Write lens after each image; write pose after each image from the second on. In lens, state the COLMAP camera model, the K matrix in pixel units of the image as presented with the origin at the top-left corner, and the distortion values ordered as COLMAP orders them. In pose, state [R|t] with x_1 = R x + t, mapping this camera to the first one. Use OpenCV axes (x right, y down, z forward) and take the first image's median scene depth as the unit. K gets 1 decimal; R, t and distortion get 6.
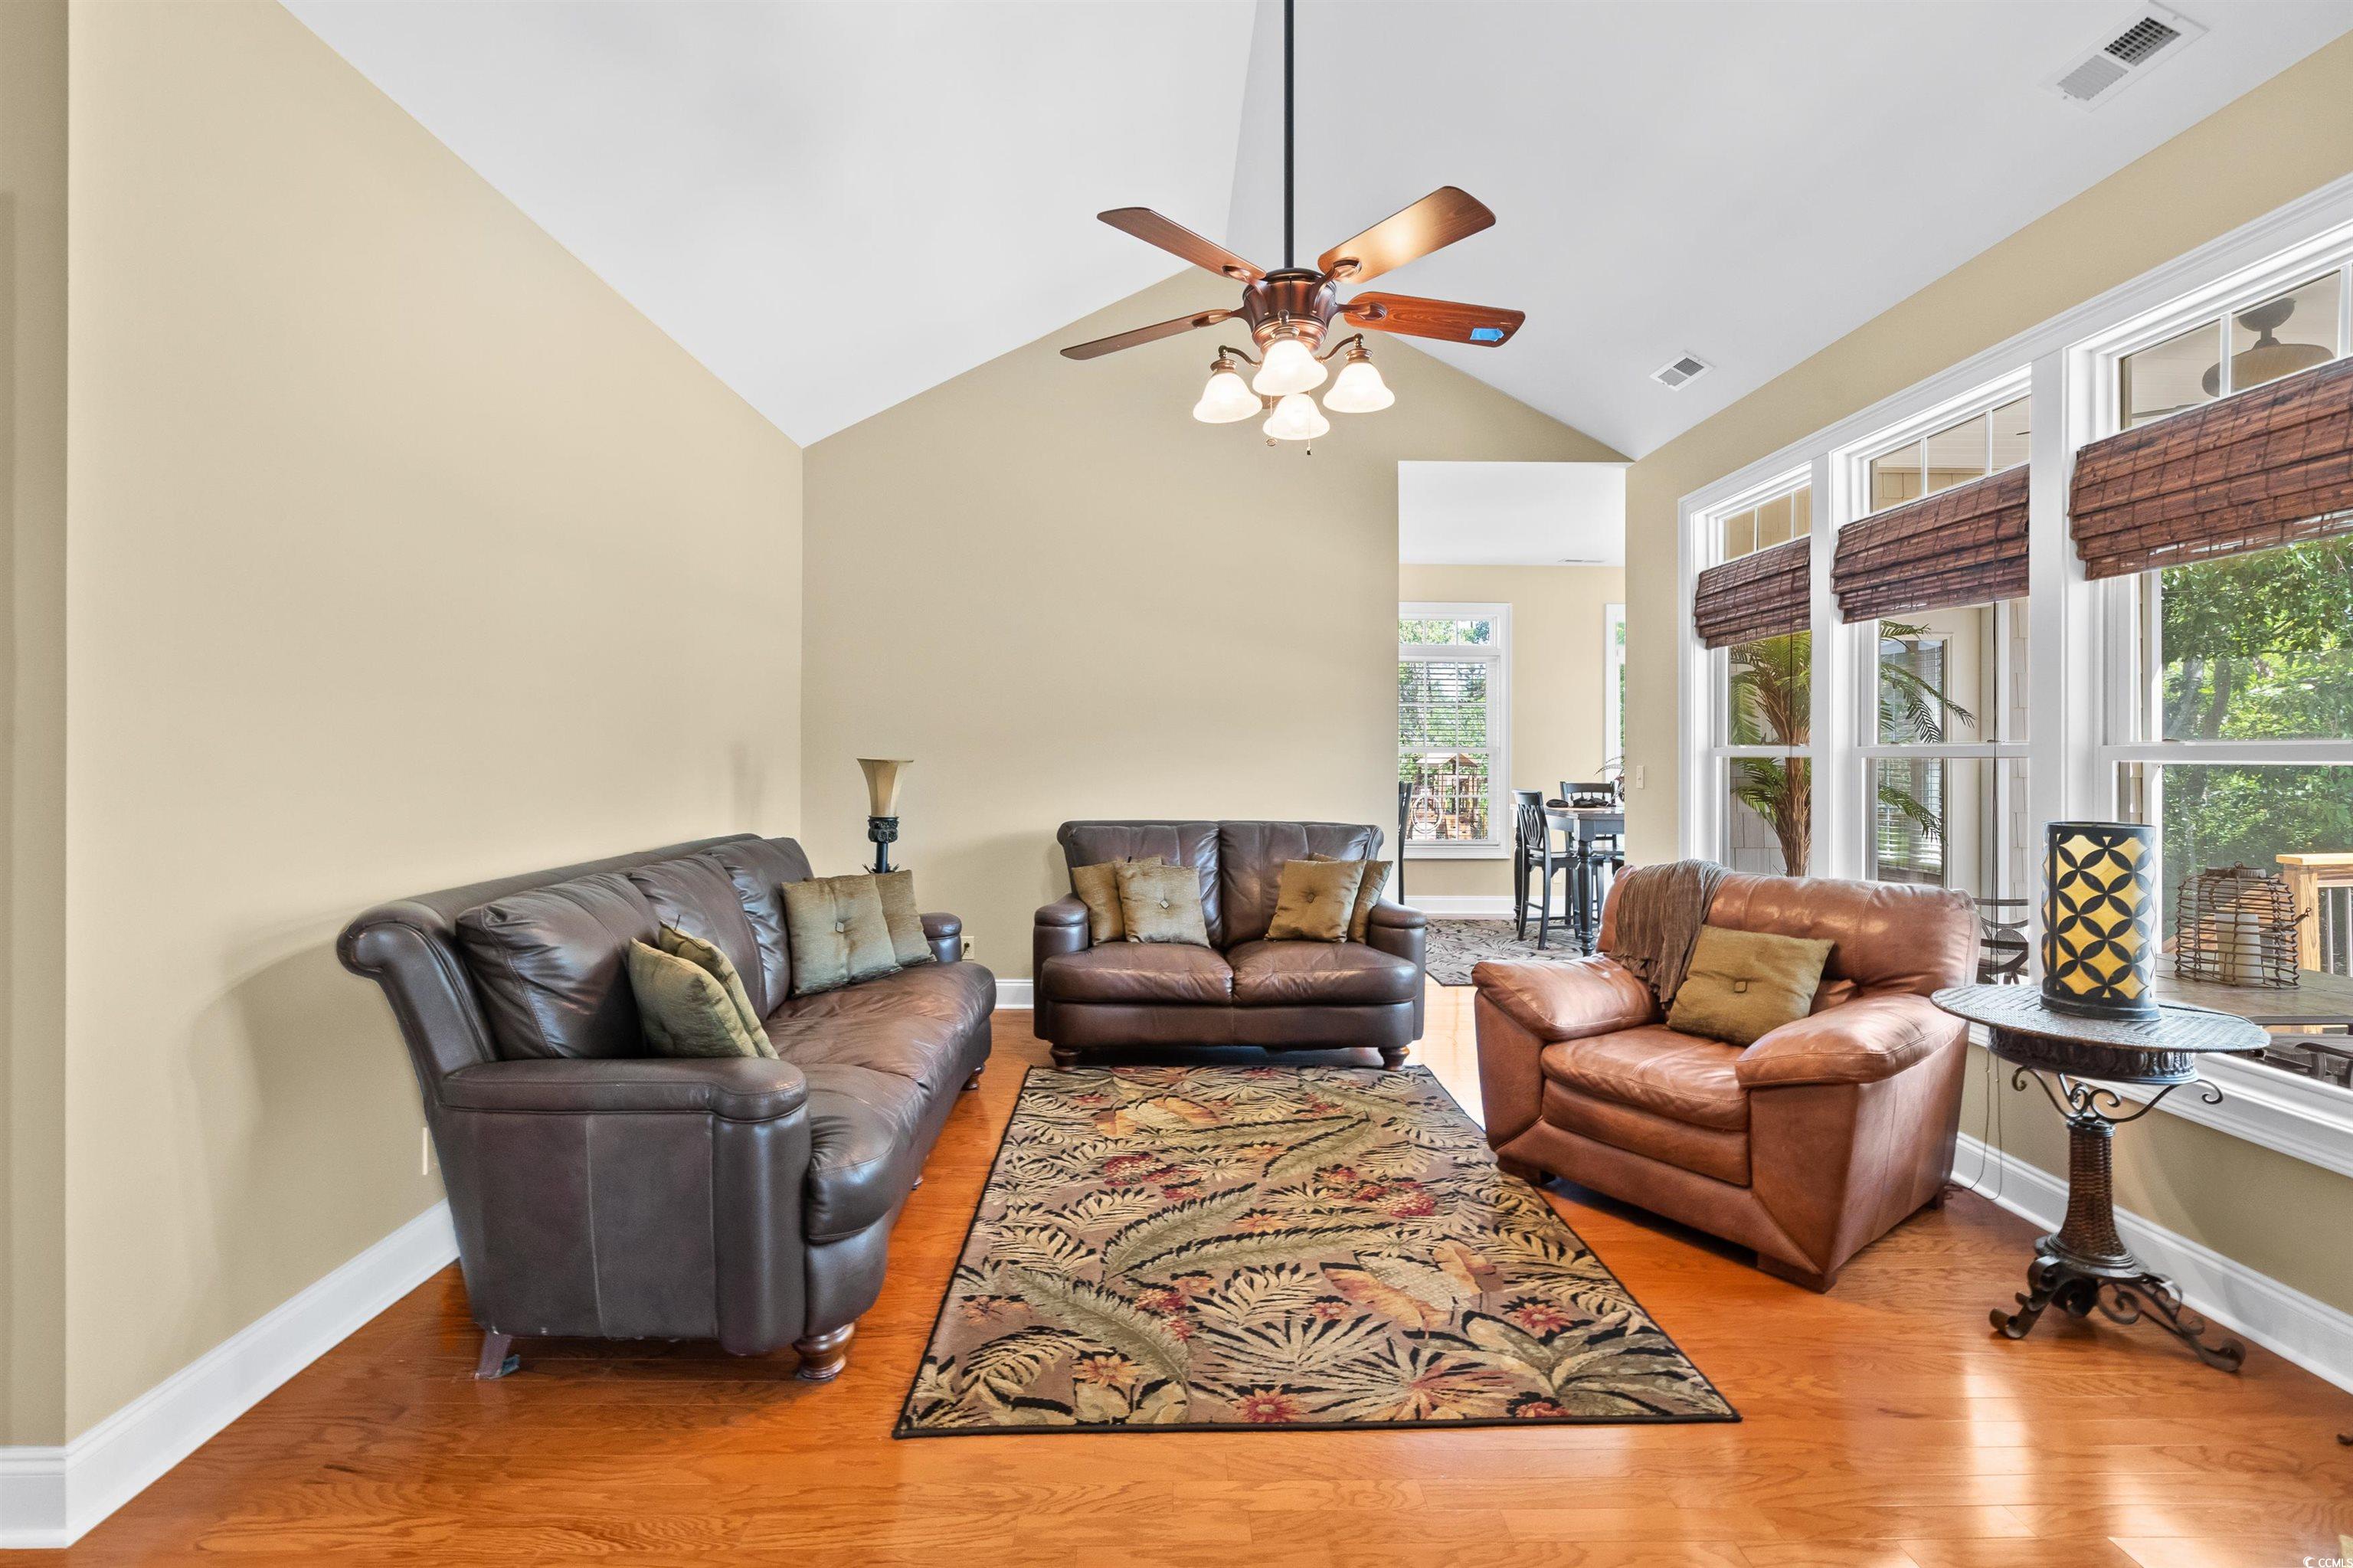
lens RADIAL K [[1068.4, 0, 1176.1], [0, 1068.4, 756.3], [0, 0, 1]] dist [-0.009818, 0.000758]
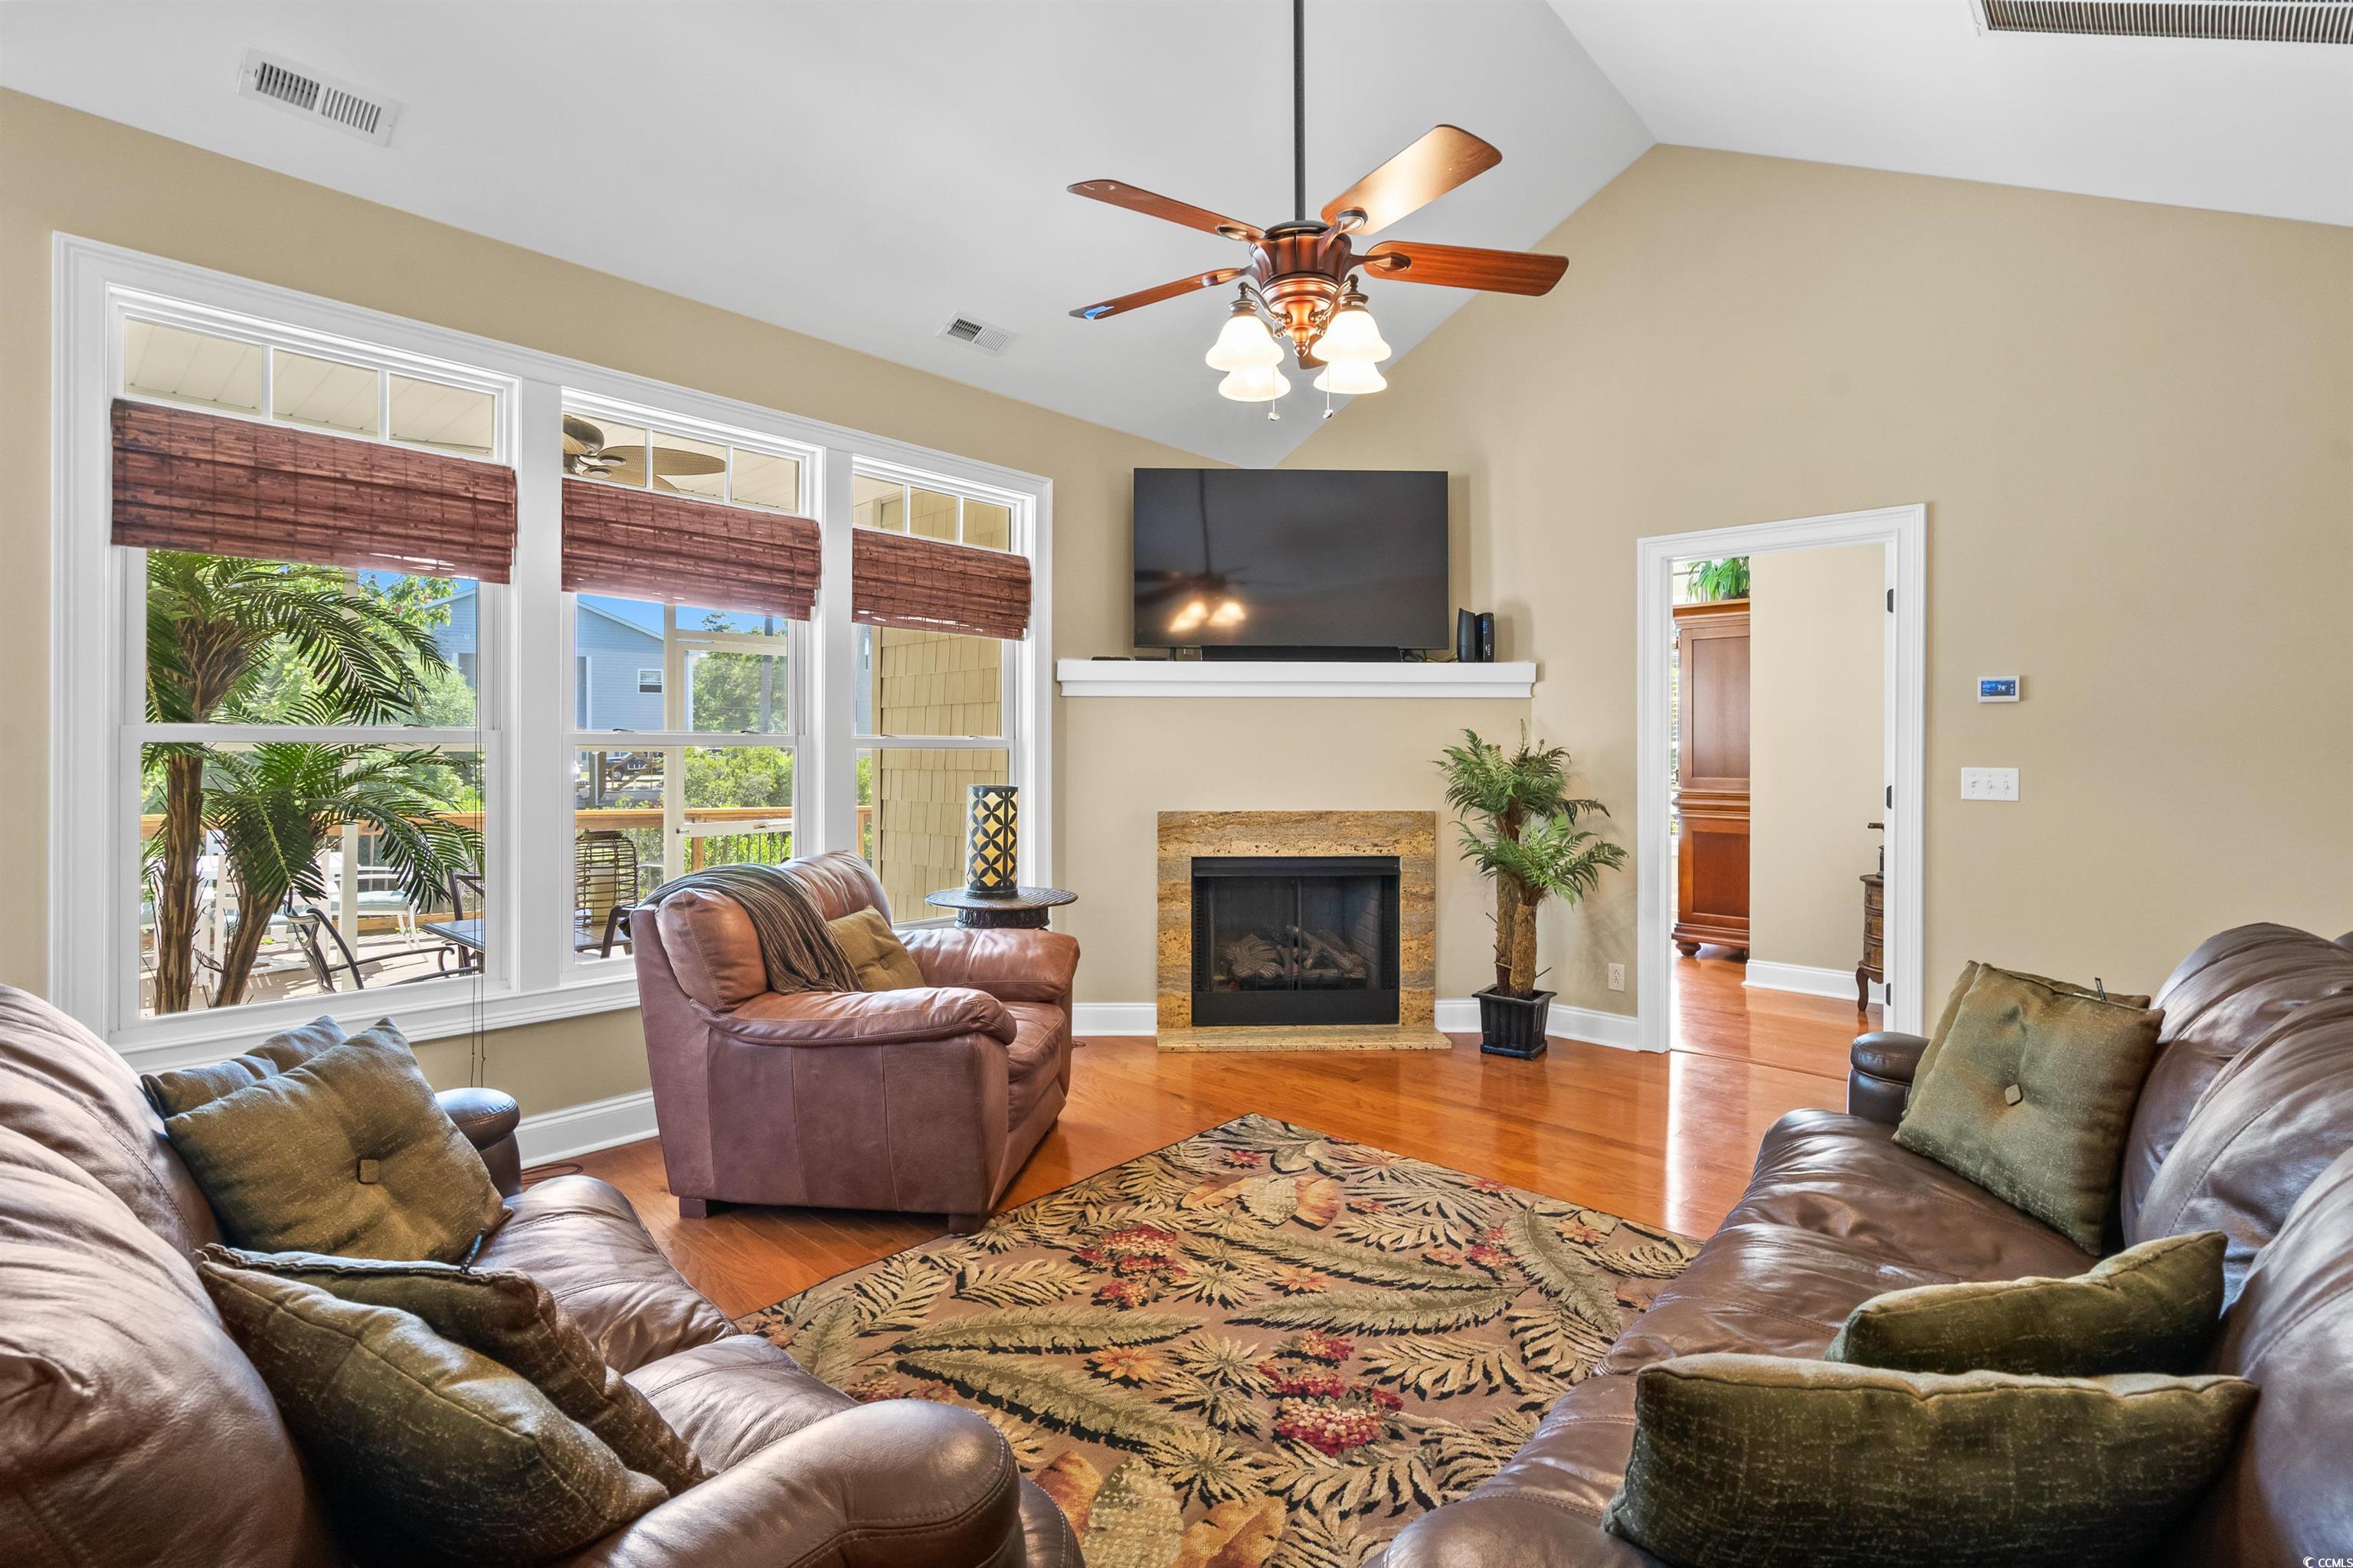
lens RADIAL K [[1081.0, 0, 1182.1], [0, 1081.0, 750.9], [0, 0, 1]] dist [-0.010195, 0.000038]
pose [[-0.724875, -0.006436, 0.688851, -0.440595], [-0.005440, 0.999979, 0.003618, 0.000010], [-0.688859, -0.001125, -0.724894, 1.650781]]
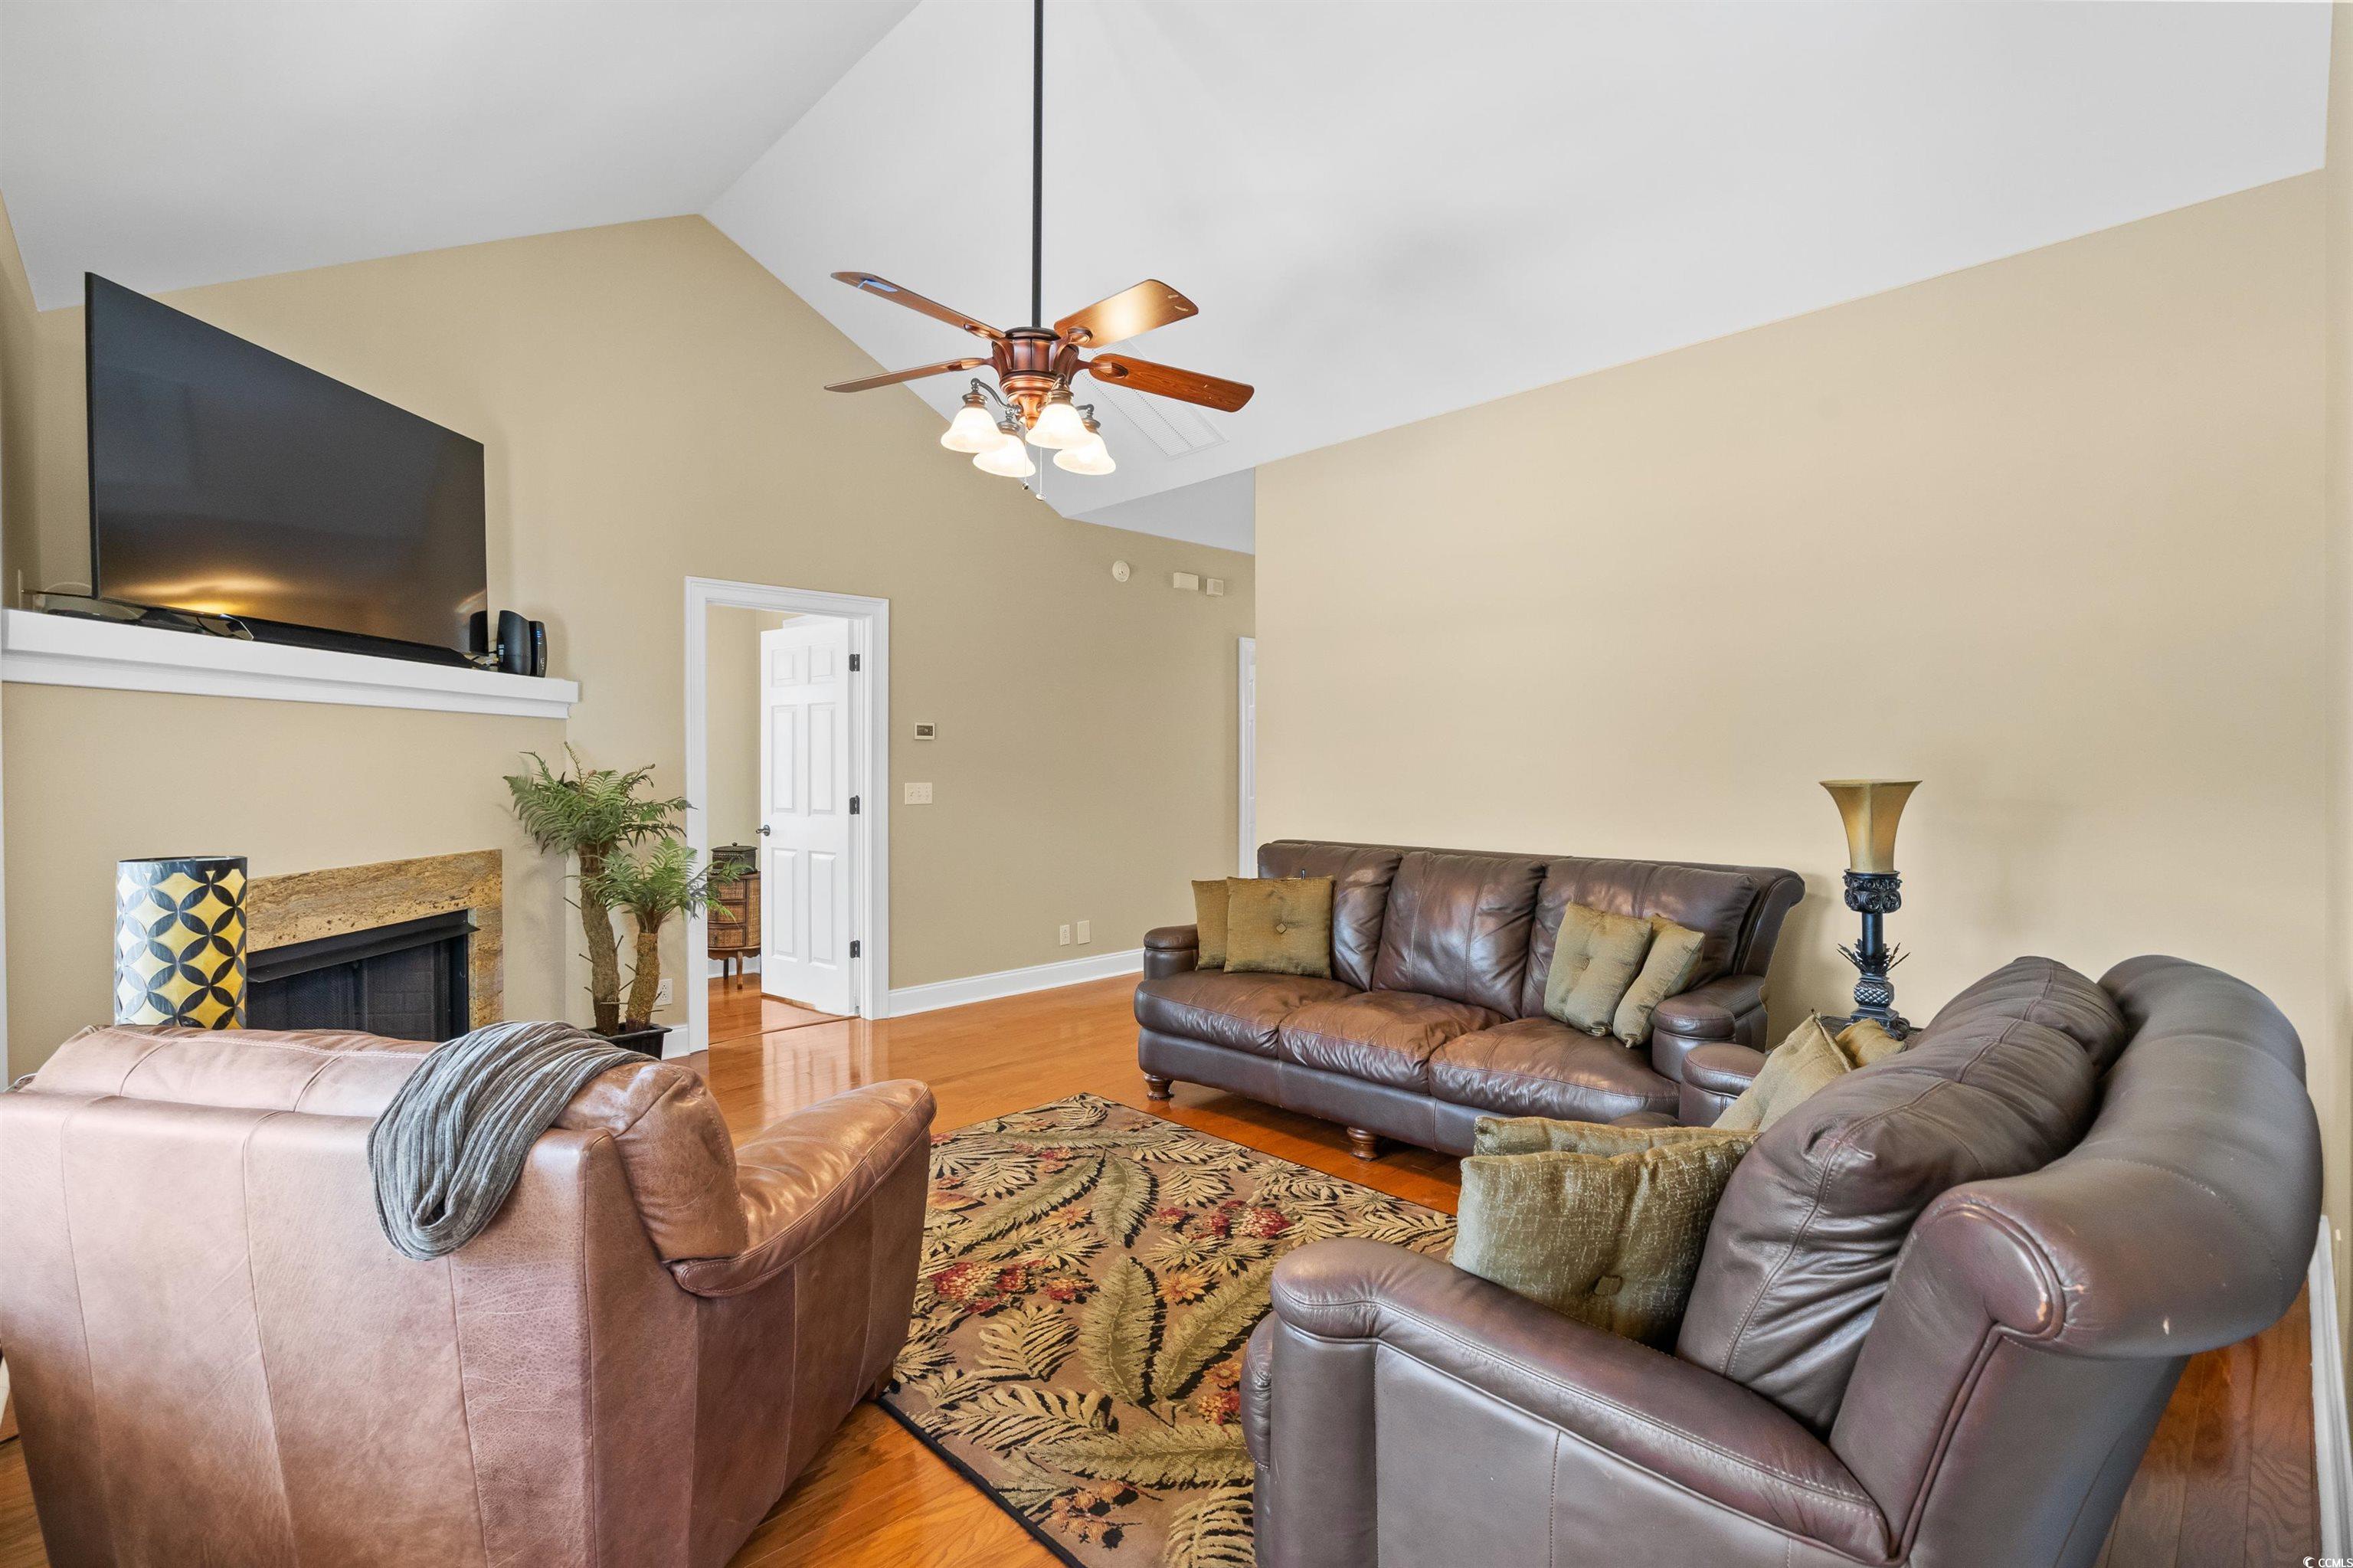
lens RADIAL K [[1068.4, 0, 1176.1], [0, 1068.4, 756.3], [0, 0, 1]] dist [-0.009818, 0.000758]
pose [[-0.732704, -0.005114, -0.680528, 0.700493], [0.001344, 0.999959, -0.008962, -0.010388], [0.680546, -0.007481, -0.732667, 1.788481]]
